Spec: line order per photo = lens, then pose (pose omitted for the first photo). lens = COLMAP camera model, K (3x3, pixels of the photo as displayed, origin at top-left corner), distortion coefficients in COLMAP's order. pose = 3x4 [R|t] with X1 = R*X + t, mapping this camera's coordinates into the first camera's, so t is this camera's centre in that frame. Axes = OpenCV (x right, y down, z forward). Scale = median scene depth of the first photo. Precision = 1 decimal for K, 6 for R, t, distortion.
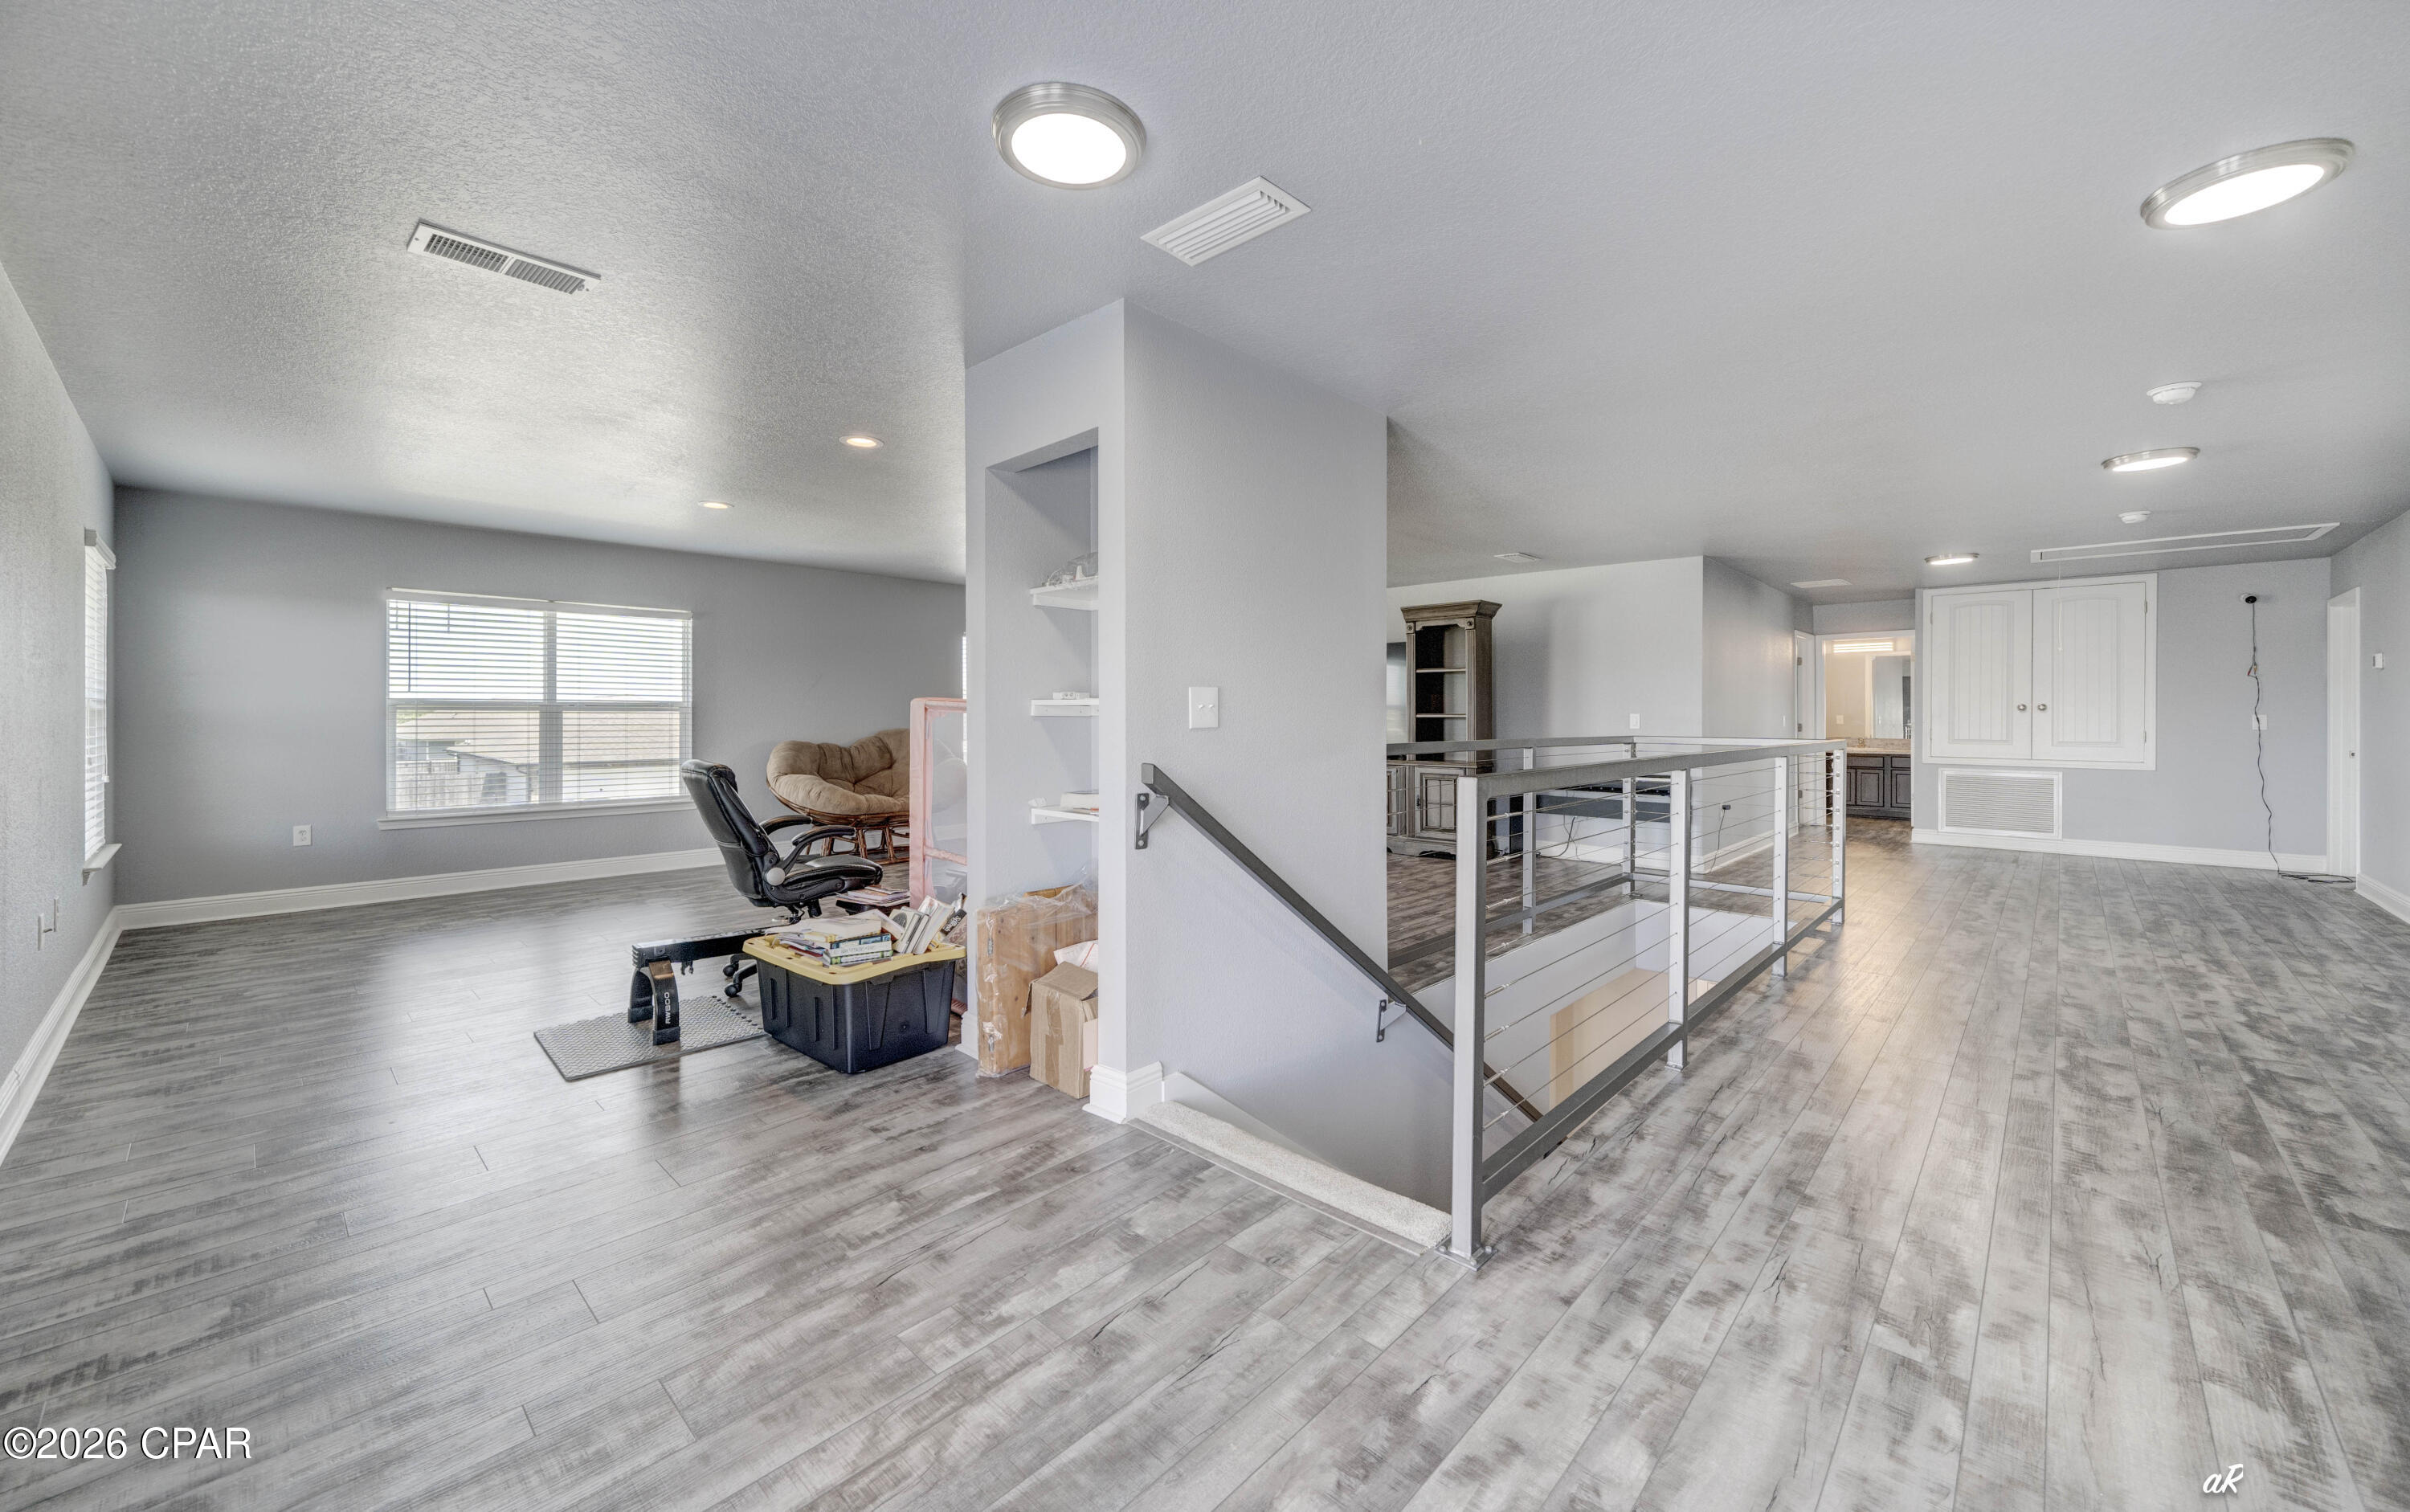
lens RADIAL K [[921.0, 0, 1205.7], [0, 921.0, 727.6], [0, 0, 1]] dist [0.000519, 0.000058]
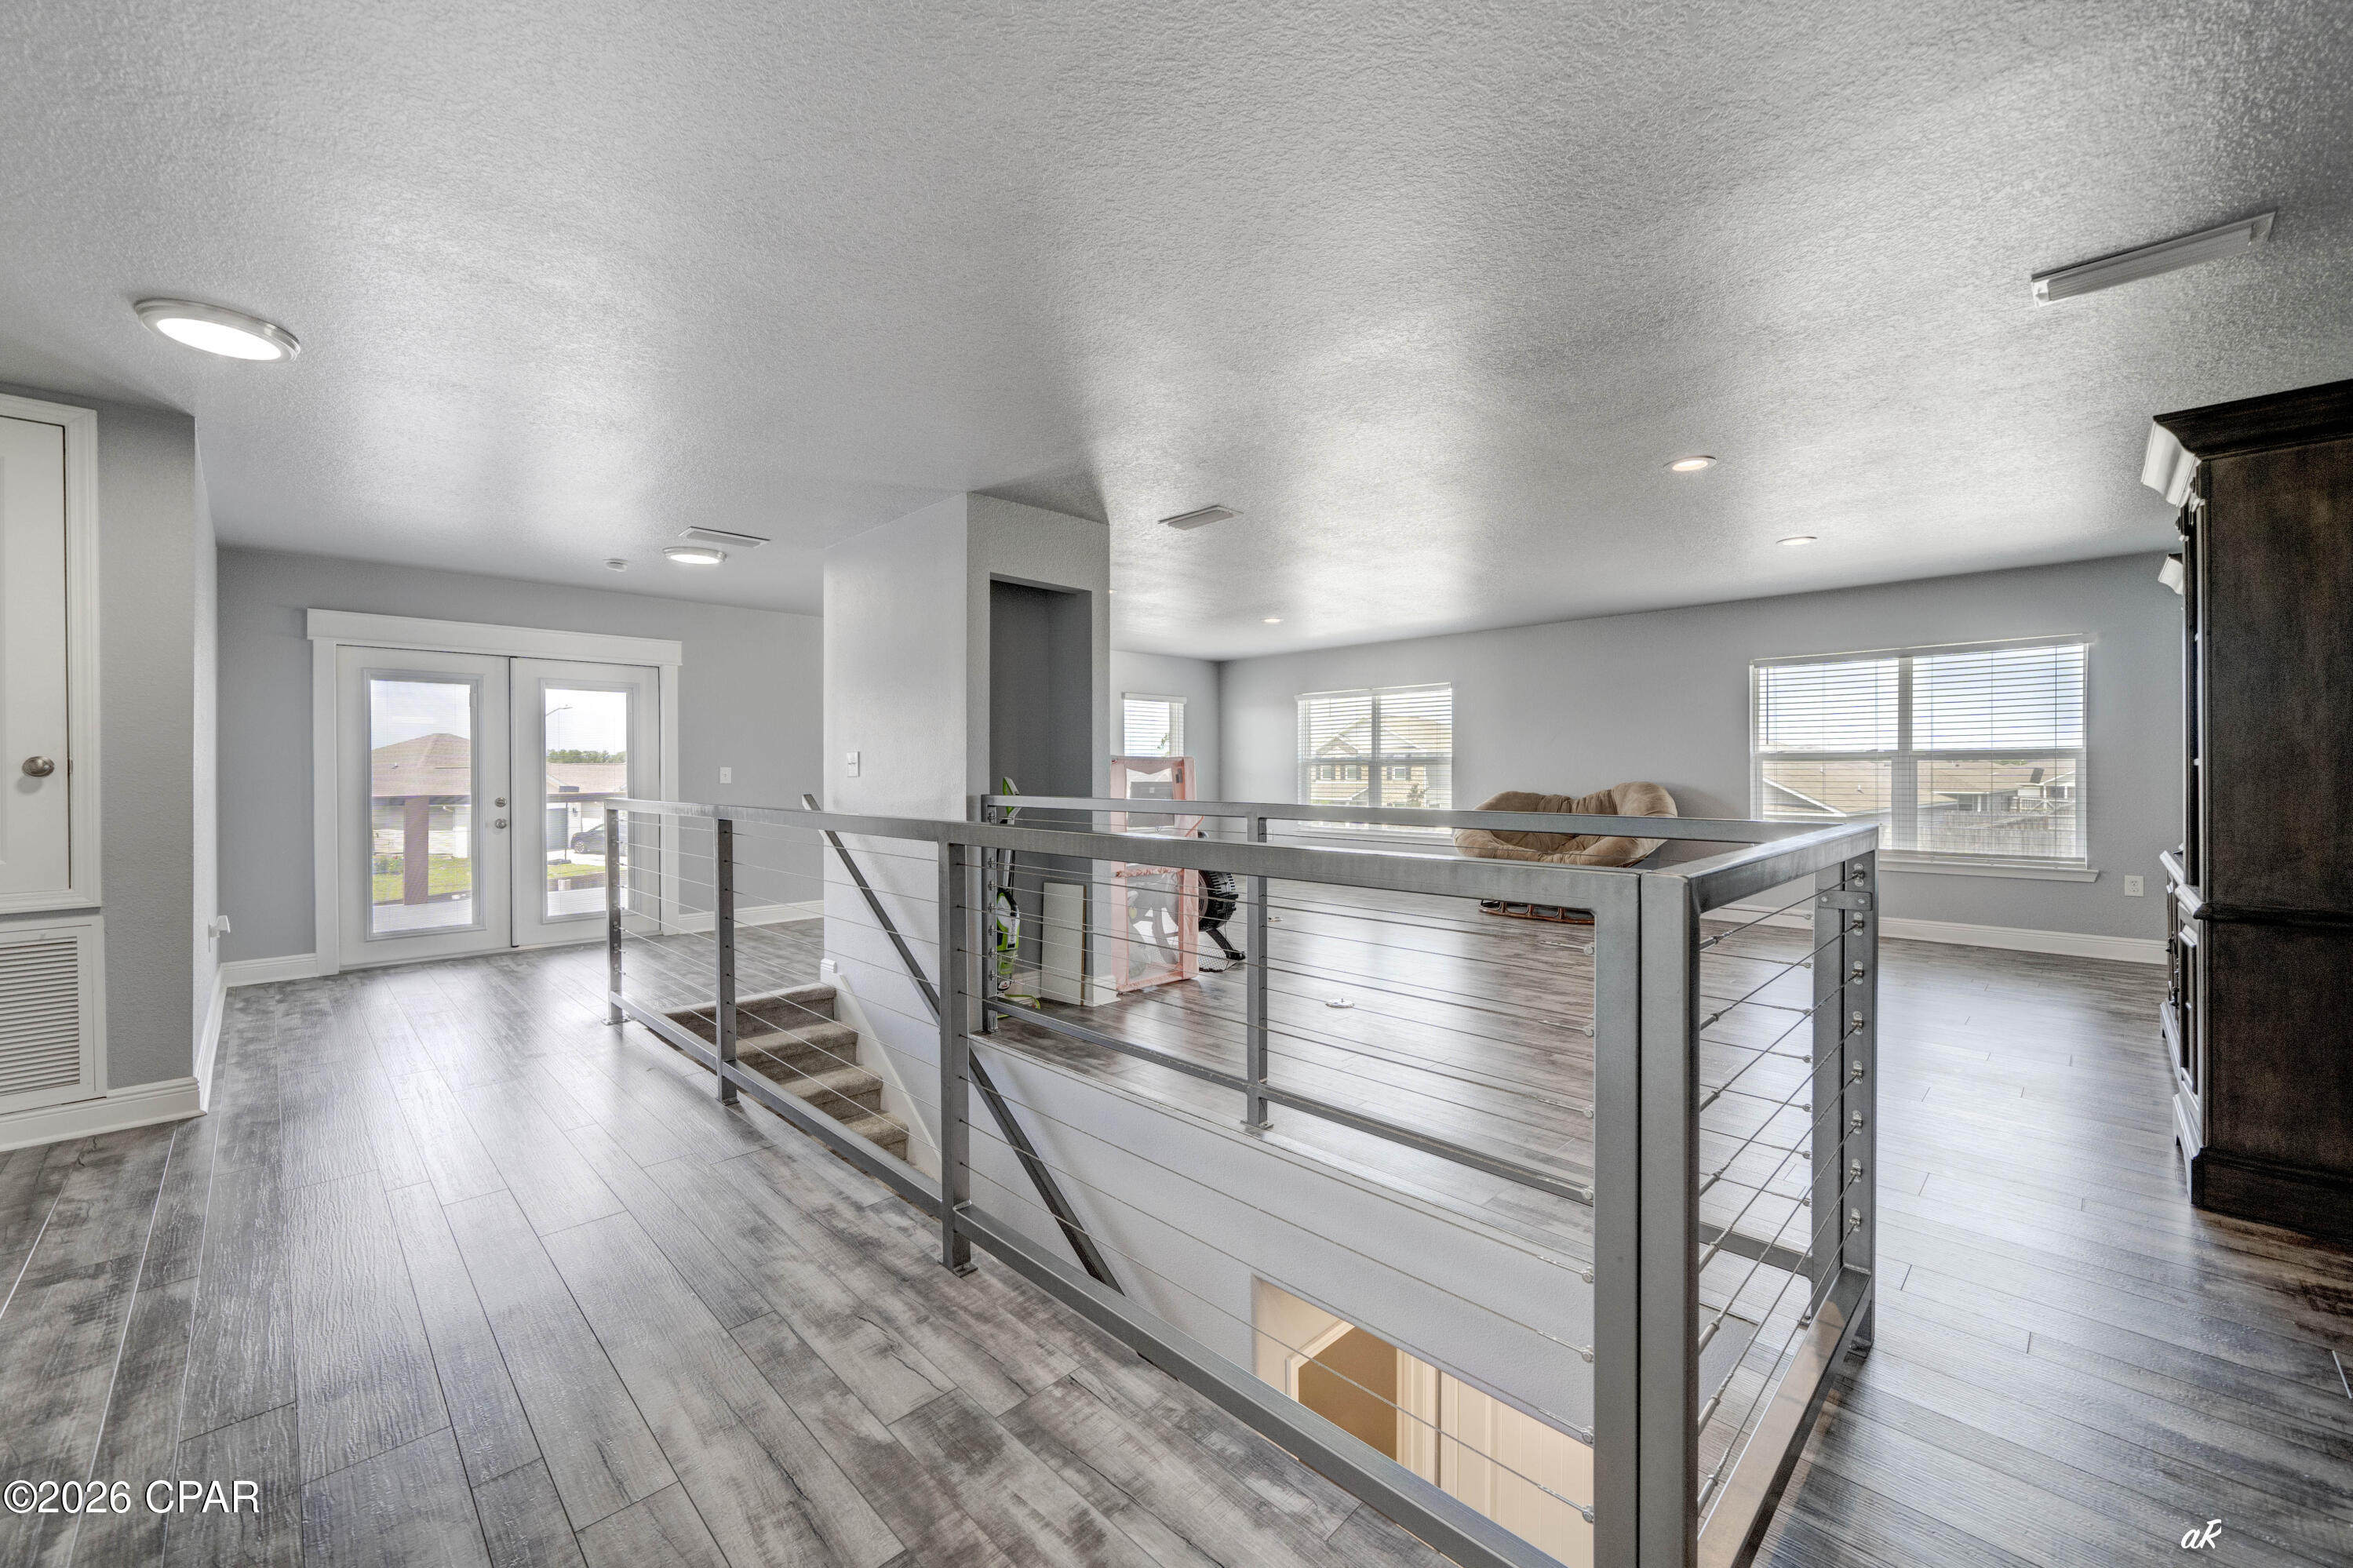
lens RADIAL K [[911.1, 0, 1176.5], [0, 911.1, 784.0], [0, 0, 1]] dist [-0.001475, -0.000193]
pose [[-0.032748, 0.011441, -0.999398, 0.851849], [-0.002293, 0.999931, 0.011522, -0.005114], [0.999461, 0.002669, -0.032720, 0.857894]]
